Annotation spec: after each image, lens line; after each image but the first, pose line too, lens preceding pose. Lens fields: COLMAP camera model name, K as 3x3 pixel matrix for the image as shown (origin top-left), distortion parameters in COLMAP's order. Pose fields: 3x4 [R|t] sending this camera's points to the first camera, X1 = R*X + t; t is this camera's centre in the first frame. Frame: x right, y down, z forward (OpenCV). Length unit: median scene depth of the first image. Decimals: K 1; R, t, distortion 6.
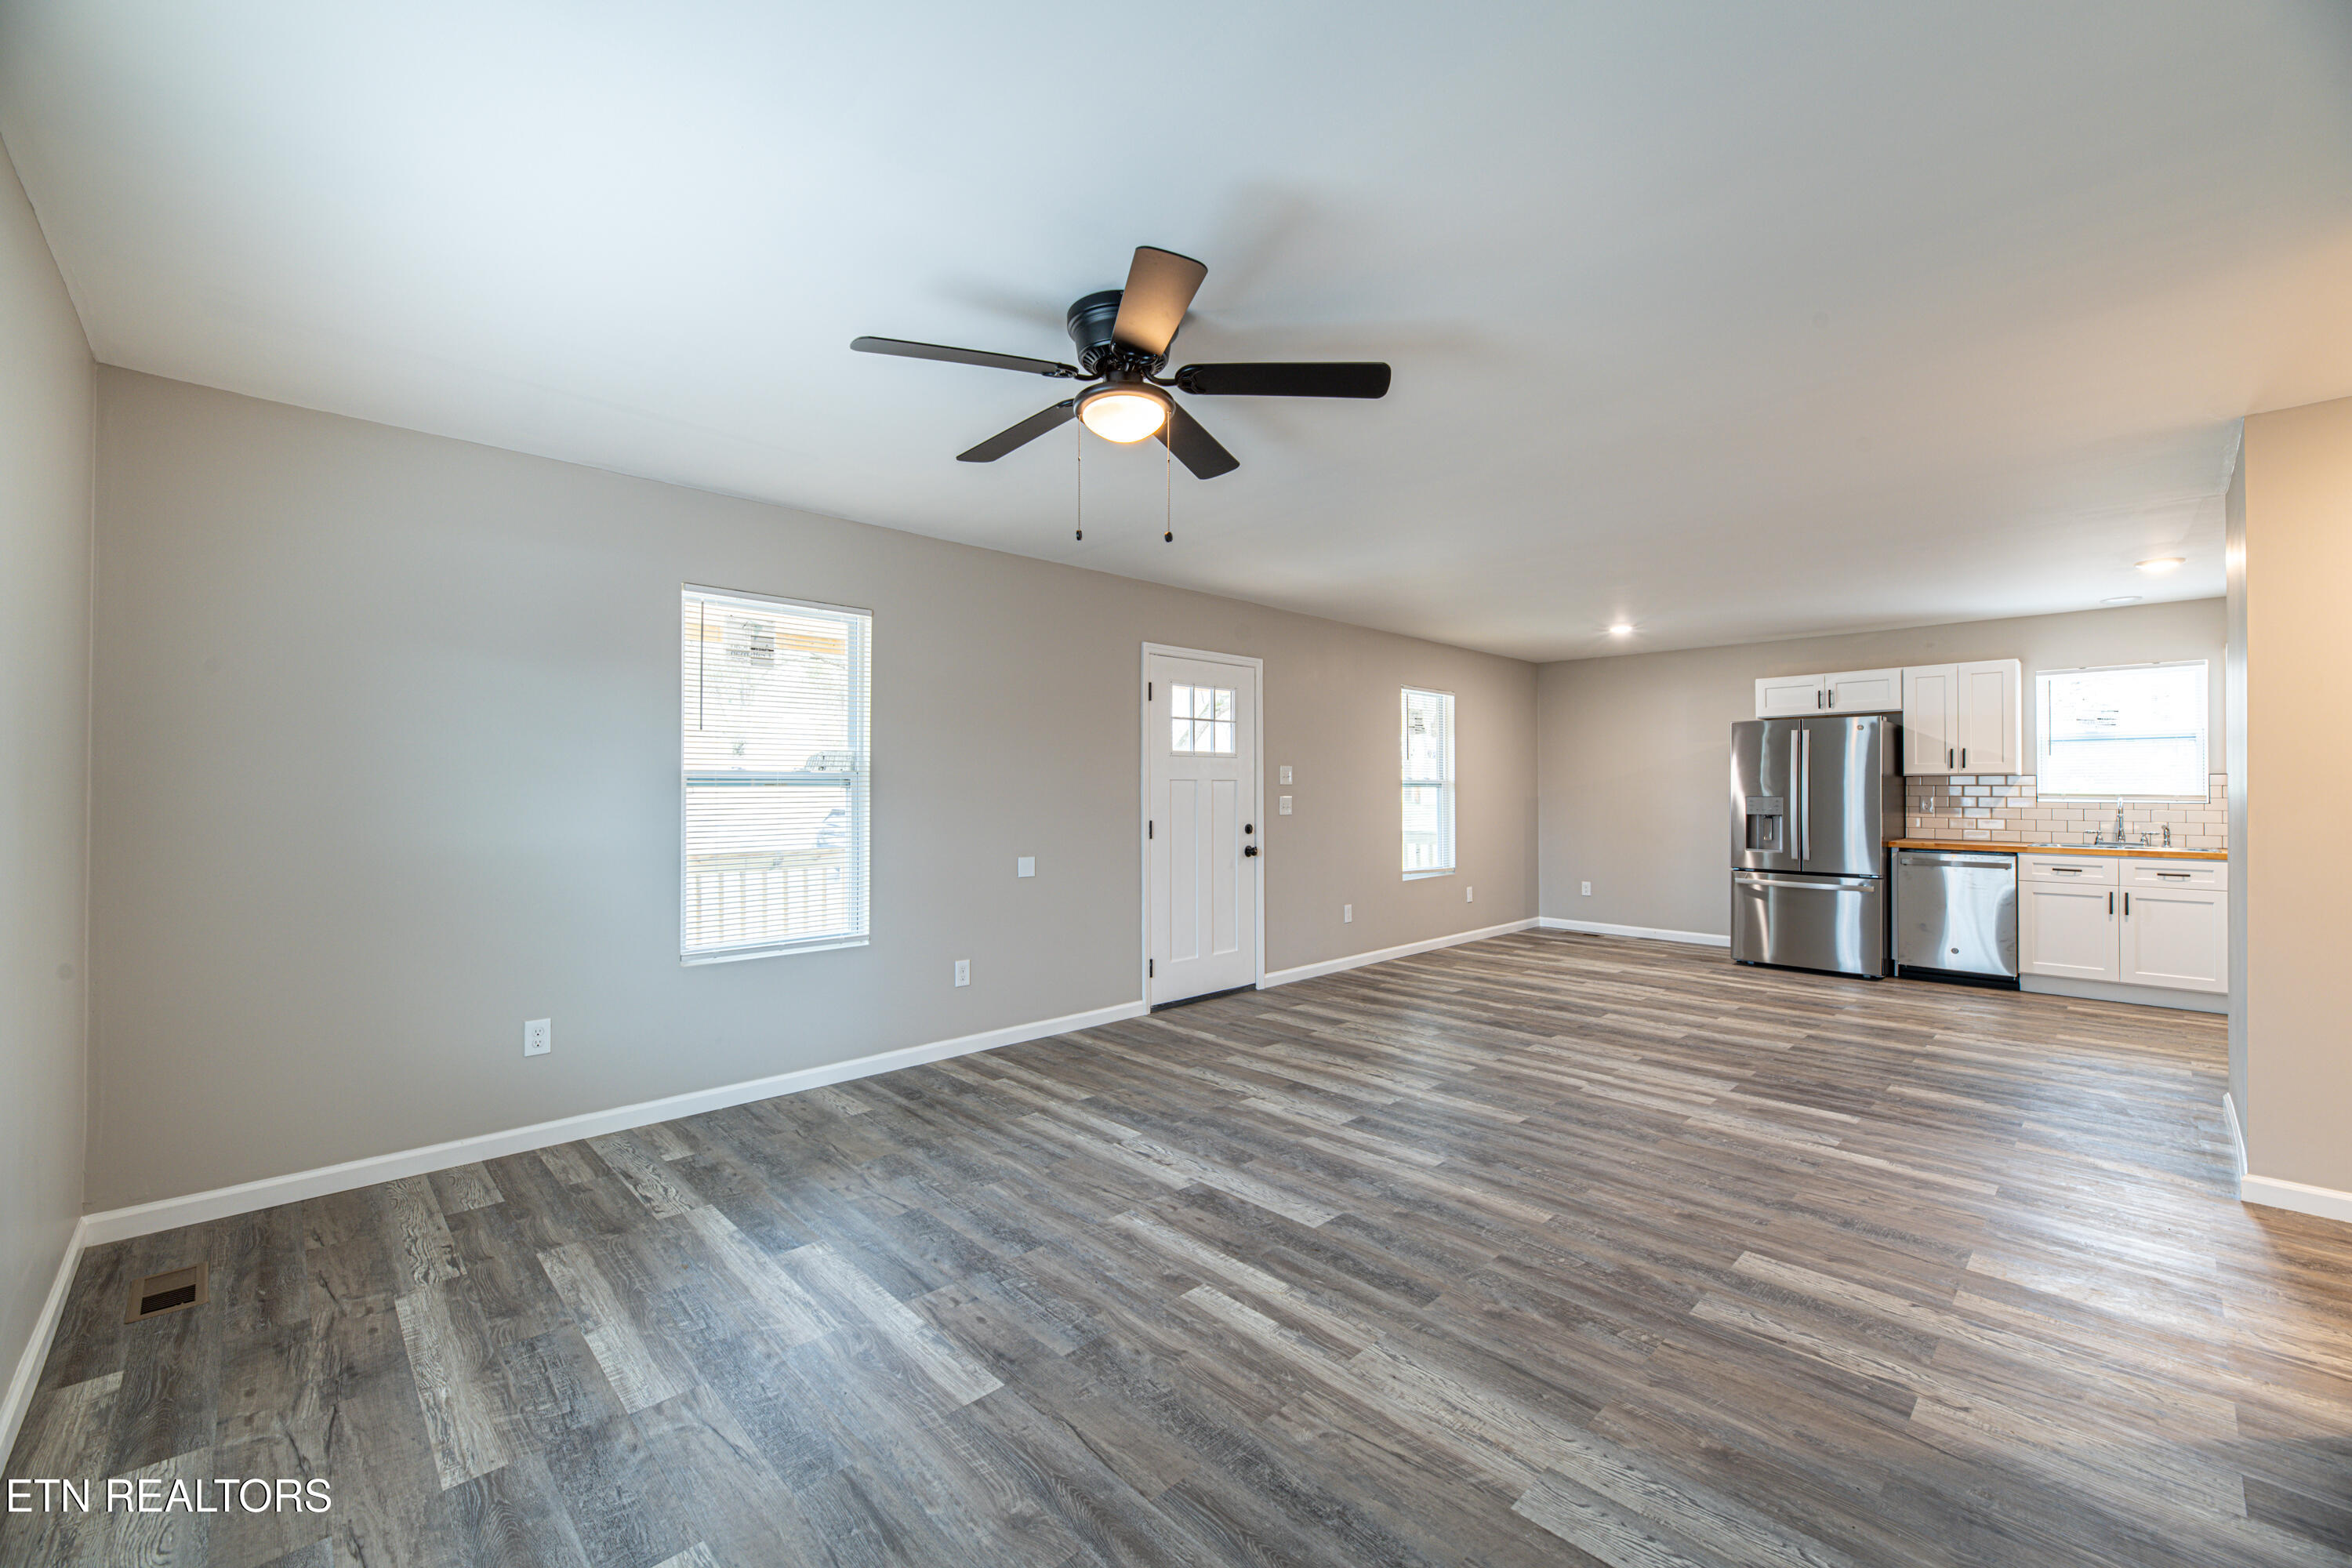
lens RADIAL K [[800.3, 0, 1267.4], [0, 800.3, 788.9], [0, 0, 1]] dist [-0.000317, -0.000012]
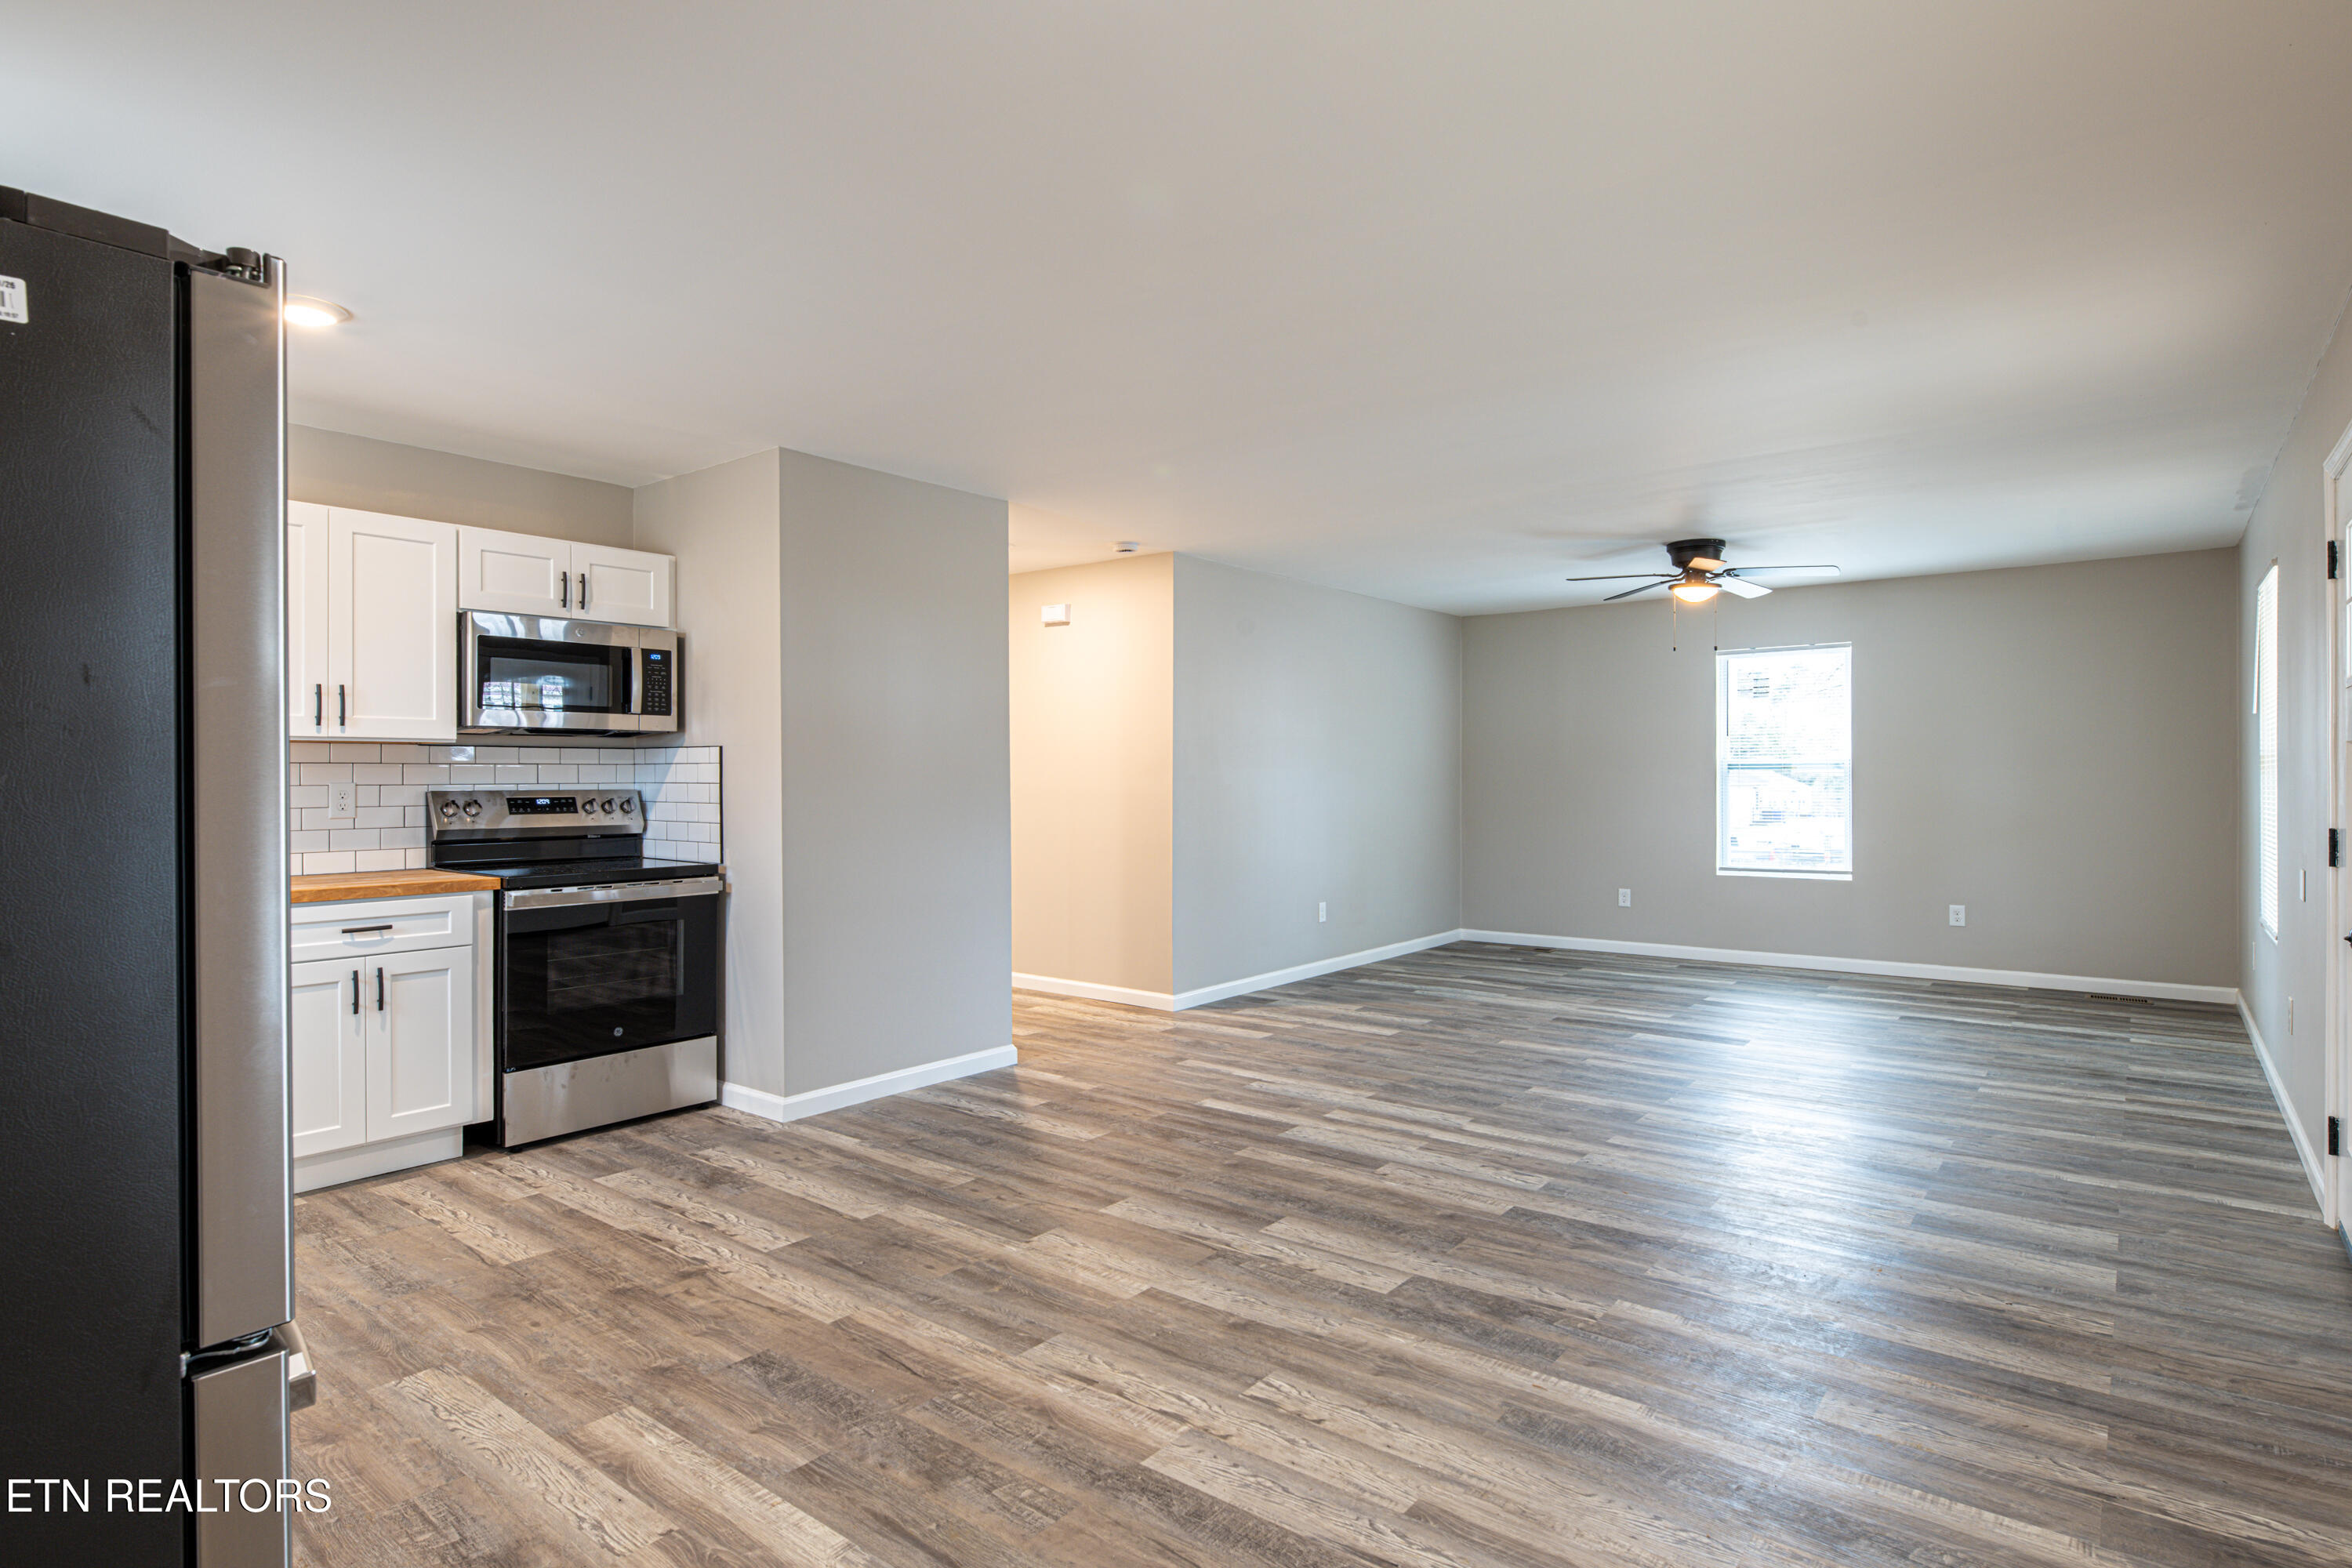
lens RADIAL K [[1441.2, 0, 1070.9], [0, 1441.2, 779.3], [0, 0, 1]] dist [-0.000986, -0.000313]
pose [[-0.997616, 0.001689, -0.068993, 0.822820], [0.001574, 0.999997, 0.001724, 0.009704], [0.068996, 0.001612, -0.997616, 2.229360]]
